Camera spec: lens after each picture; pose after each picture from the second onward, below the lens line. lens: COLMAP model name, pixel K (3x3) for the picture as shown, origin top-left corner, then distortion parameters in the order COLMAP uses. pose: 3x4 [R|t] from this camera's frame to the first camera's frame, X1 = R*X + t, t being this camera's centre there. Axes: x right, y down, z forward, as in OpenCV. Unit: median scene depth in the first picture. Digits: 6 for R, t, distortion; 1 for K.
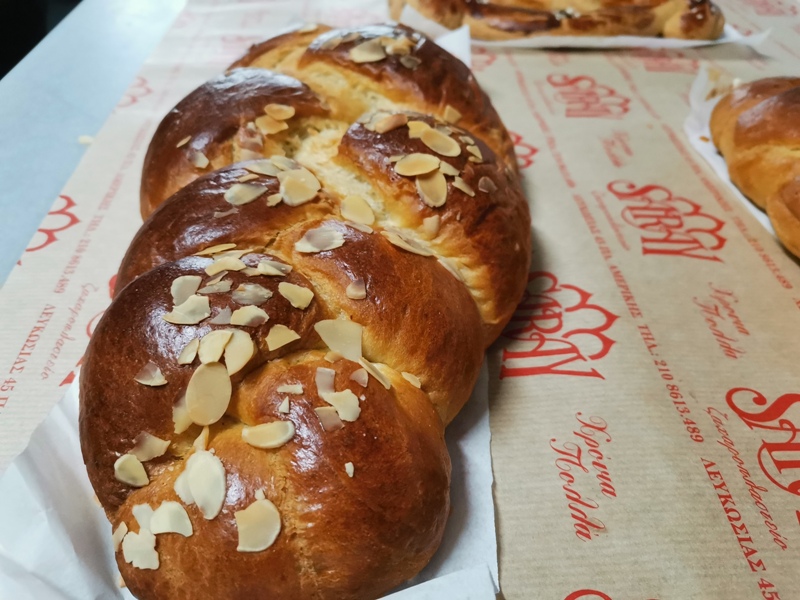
lens RADIAL K [[604.0, 0, 400.0], [0, 604.0, 300.0], [0, 0, 1]] dist [0.092841, -0.143087]
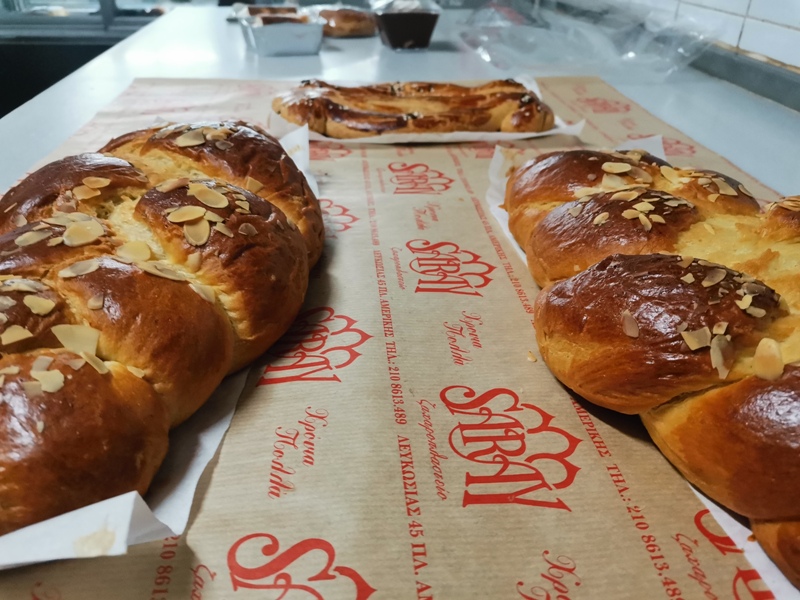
lens RADIAL K [[604.0, 0, 400.0], [0, 604.0, 300.0], [0, 0, 1]] dist [0.092841, -0.143087]
pose [[0.998982, -0.035534, 0.027782, 0.419601], [0.039845, 0.983882, -0.174321, 0.181693], [-0.021140, 0.175251, 0.984297, -0.196875]]
